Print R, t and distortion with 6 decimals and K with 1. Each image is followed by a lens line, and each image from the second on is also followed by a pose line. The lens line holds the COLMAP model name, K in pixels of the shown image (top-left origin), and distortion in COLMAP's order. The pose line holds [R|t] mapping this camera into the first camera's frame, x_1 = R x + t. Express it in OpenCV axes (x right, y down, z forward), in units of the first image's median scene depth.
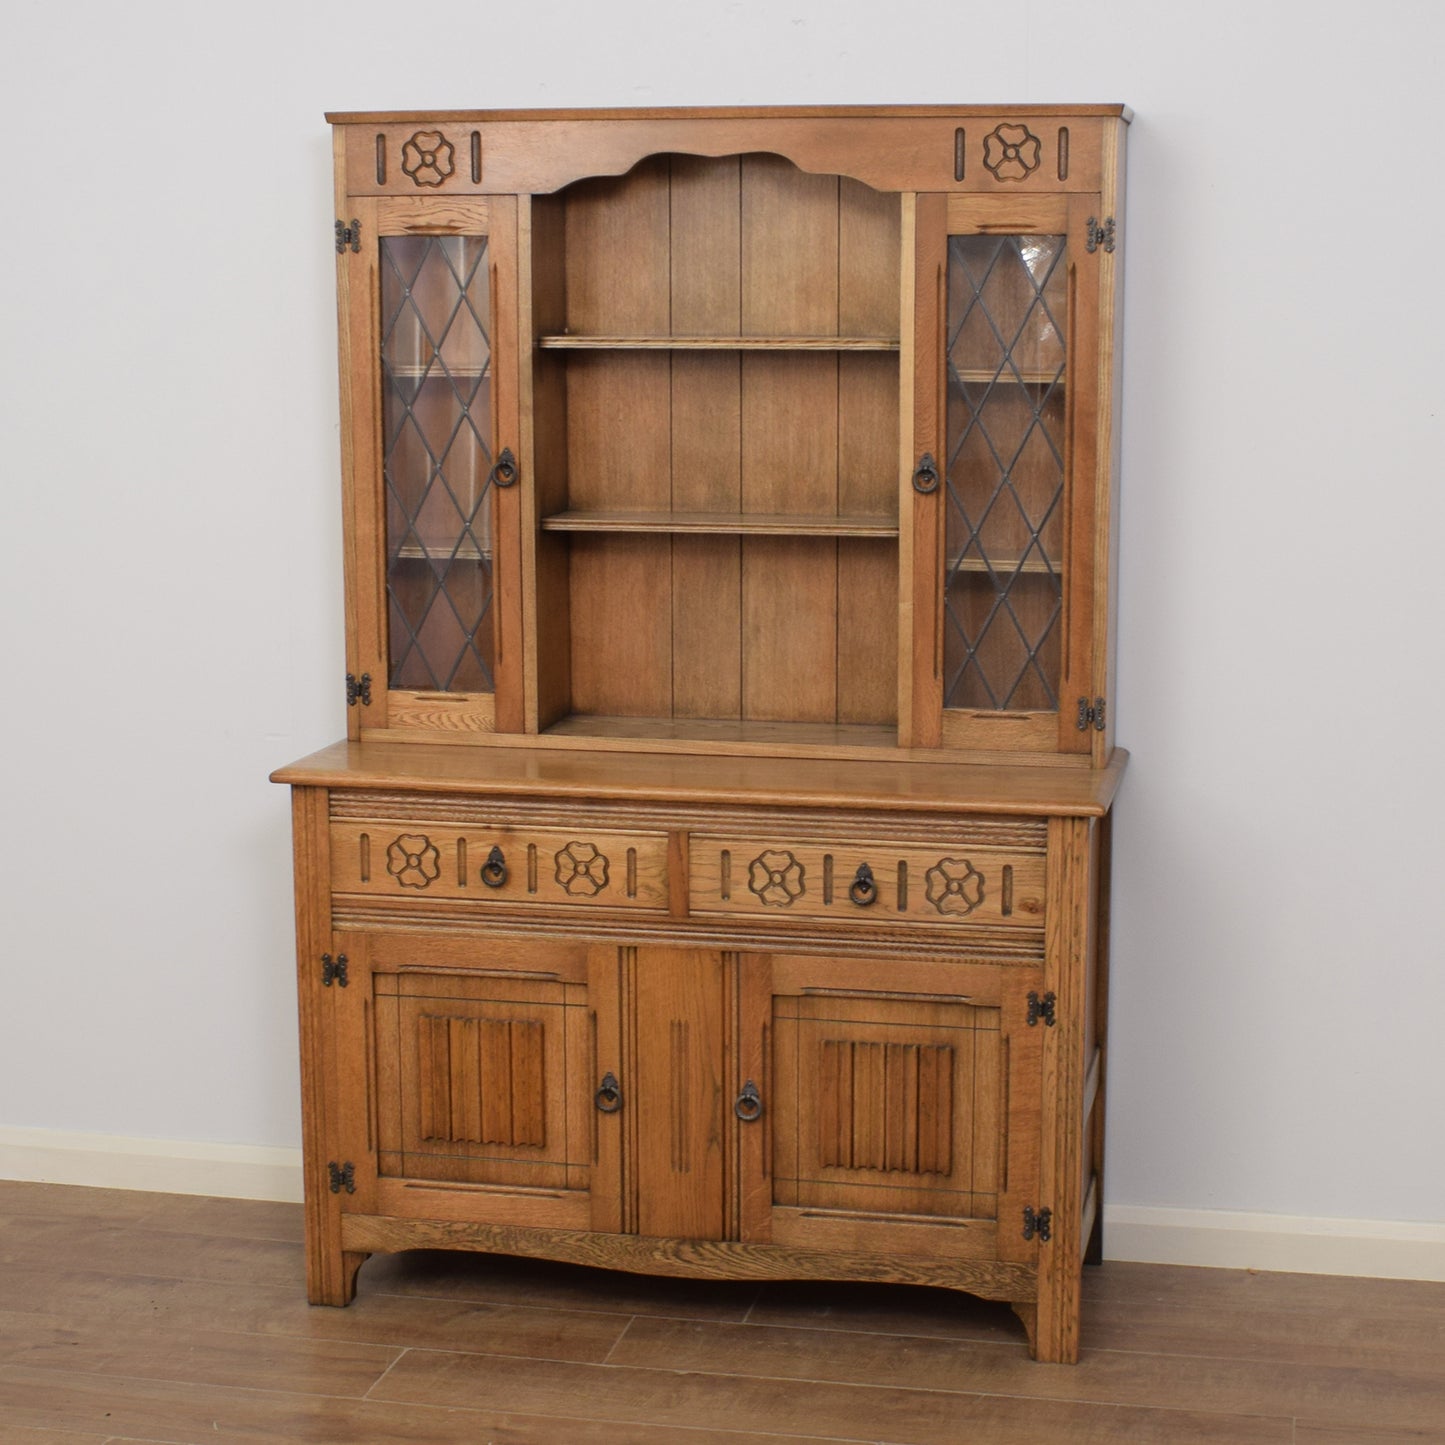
lens RADIAL K [[2715.3, 0, 797.0], [0, 2715.3, 748.2], [0, 0, 1]] dist [-0.089384, 0.000000]
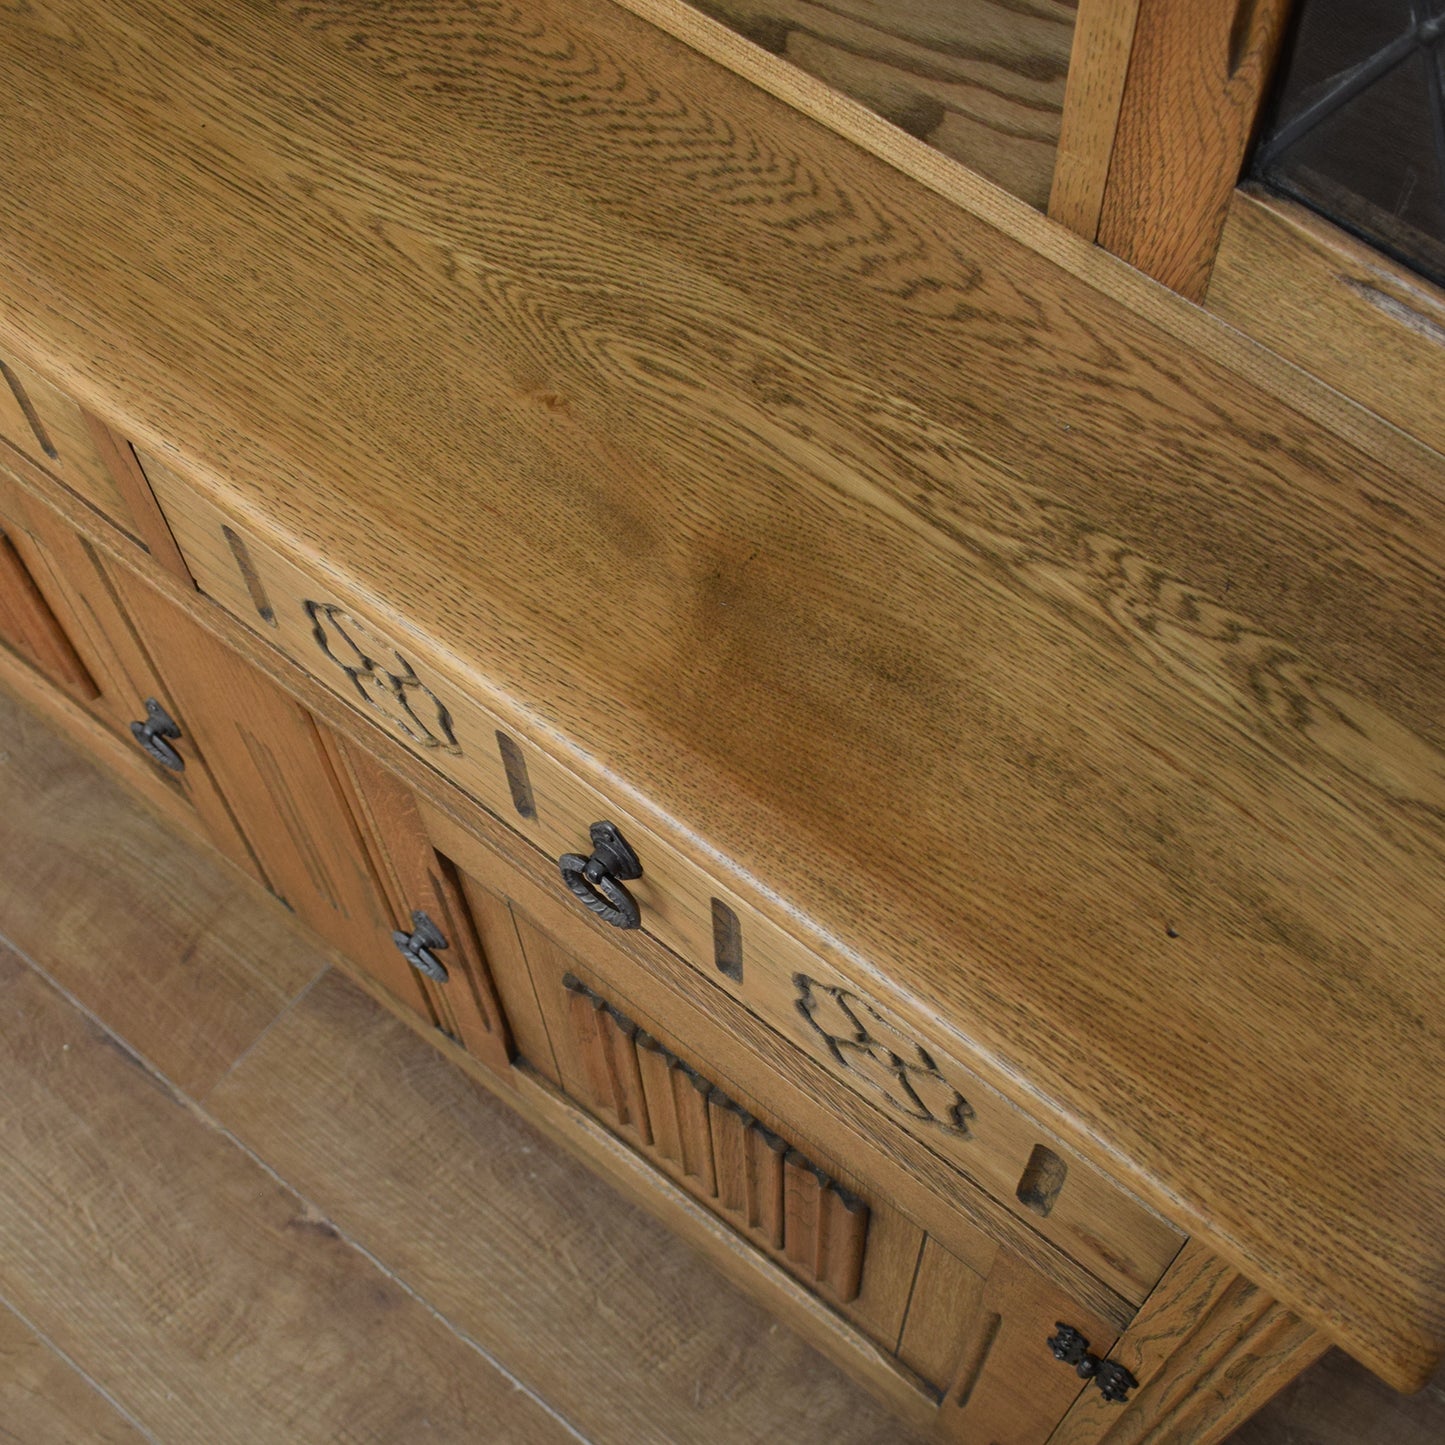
lens RADIAL K [[2159.8, 0, 716.9], [0, 2159.8, 920.6], [0, 0, 1]] dist [-0.094947, 0.000000]
pose [[0.877948, 0.429357, -0.211802, 0.079998], [-0.050887, 0.523584, 0.850453, -0.128849], [0.476044, -0.735875, 0.481528, 0.870770]]
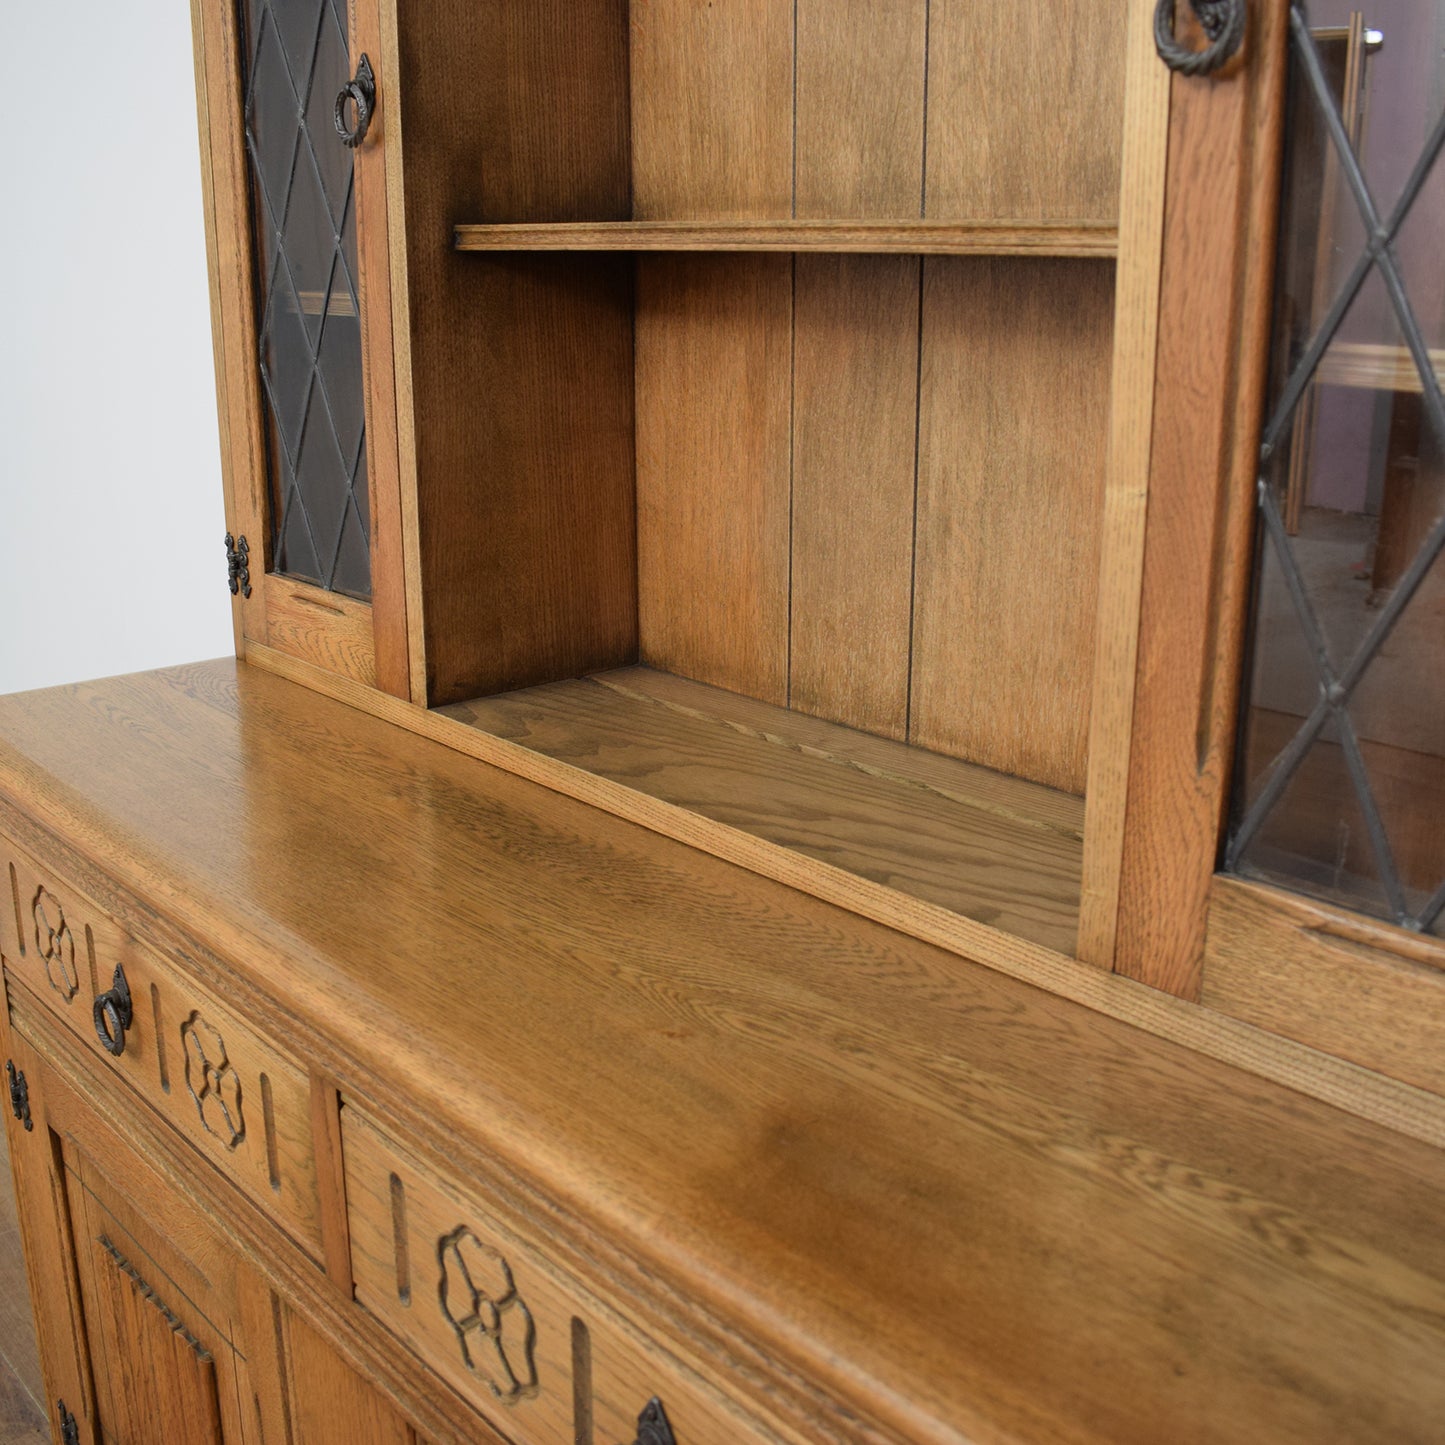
lens RADIAL K [[1689.9, 0, 686.9], [0, 1689.9, 714.7], [0, 0, 1]] dist [-0.094862, 0.000000]
pose [[0.778089, 0.167094, -0.605522, 0.116092], [-0.102558, 0.984829, 0.139978, -0.050730], [0.619725, -0.046814, 0.783422, 0.845210]]
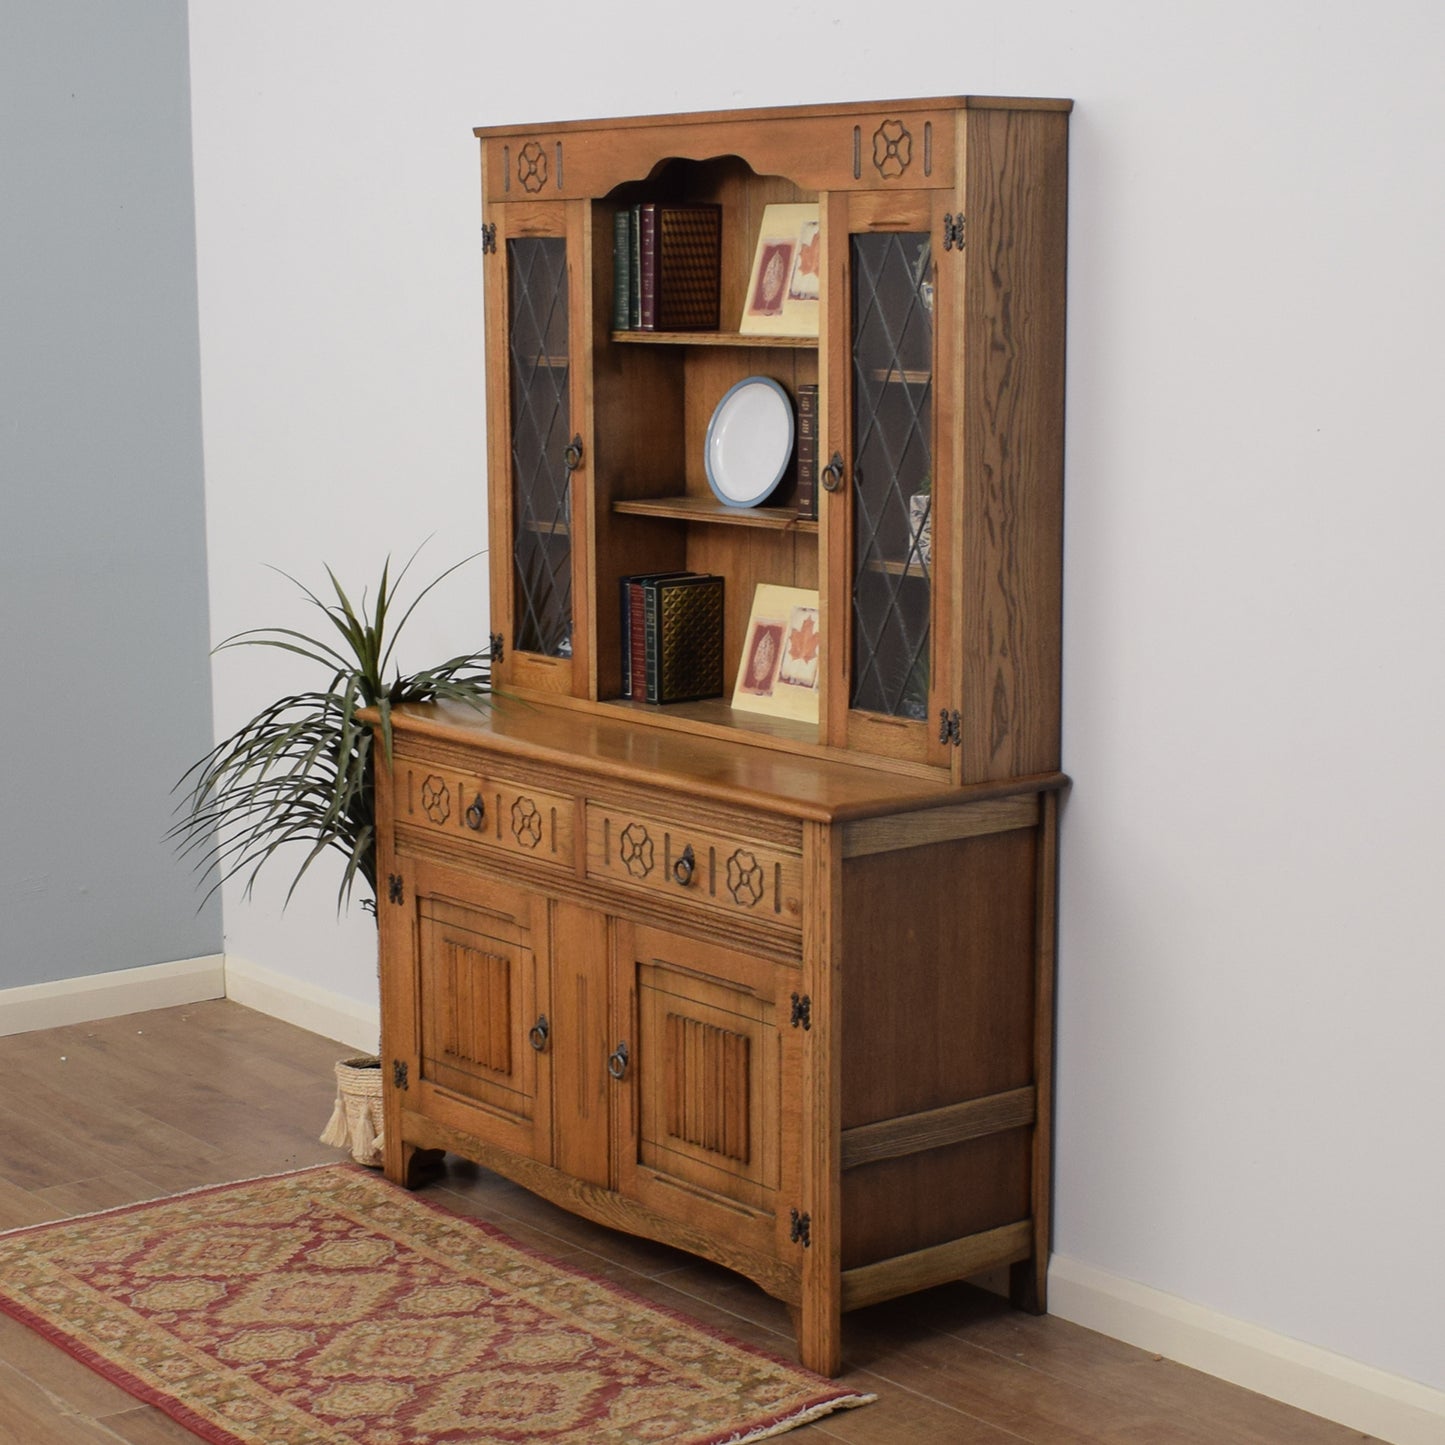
lens RADIAL K [[2999.6, 0, 628.0], [0, 2999.6, 811.9], [0, 0, 1]] dist [-0.089206, 0.000000]
pose [[0.743861, 0.114631, -0.658431, 0.735750], [-0.104778, 0.993001, 0.054505, -0.029169], [0.660070, 0.028445, 0.750665, 0.124046]]
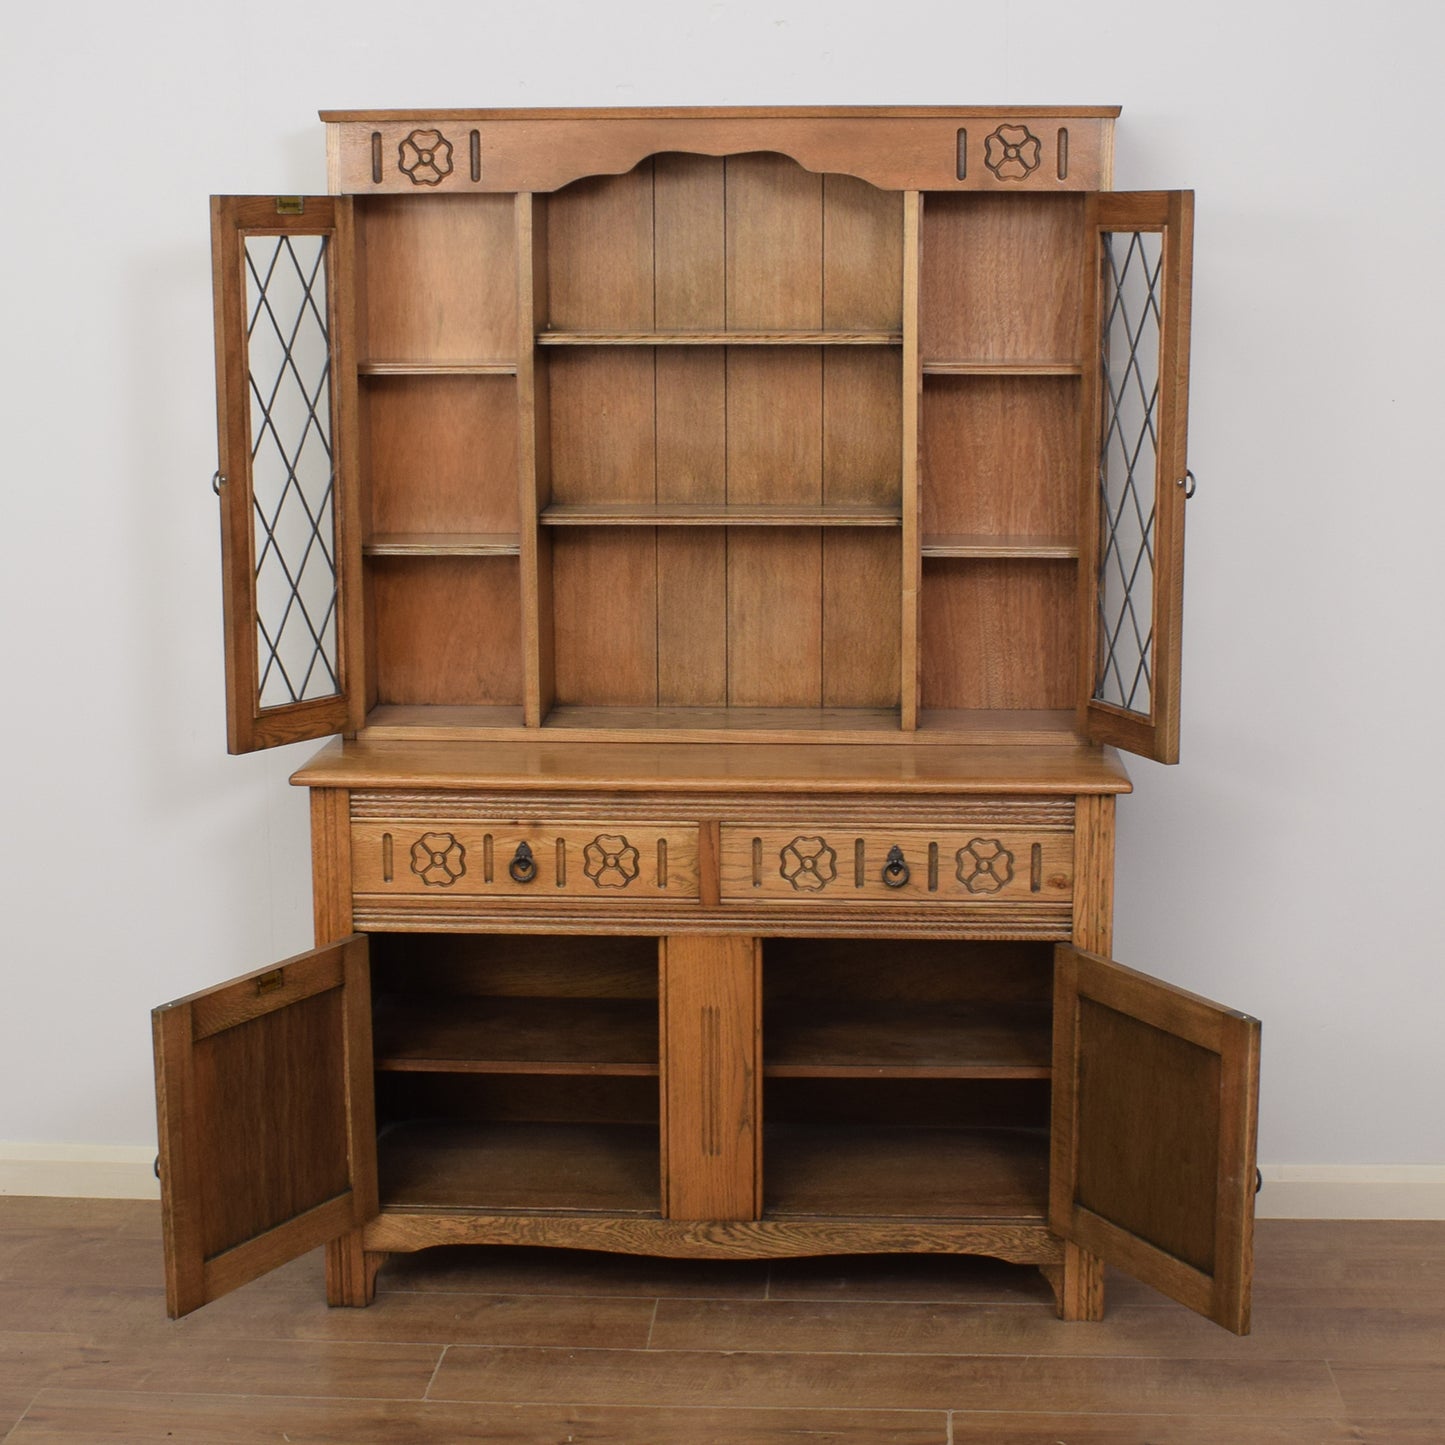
lens RADIAL K [[2619.6, 0, 748.8], [0, 2619.6, 698.4], [0, 0, 1]] dist [-0.092302, 0.000000]
pose [[0.990233, -0.028337, 0.136513, -0.158692], [0.028556, 0.999592, 0.000353, -0.014835], [-0.136468, 0.003549, 0.990638, 0.027446]]
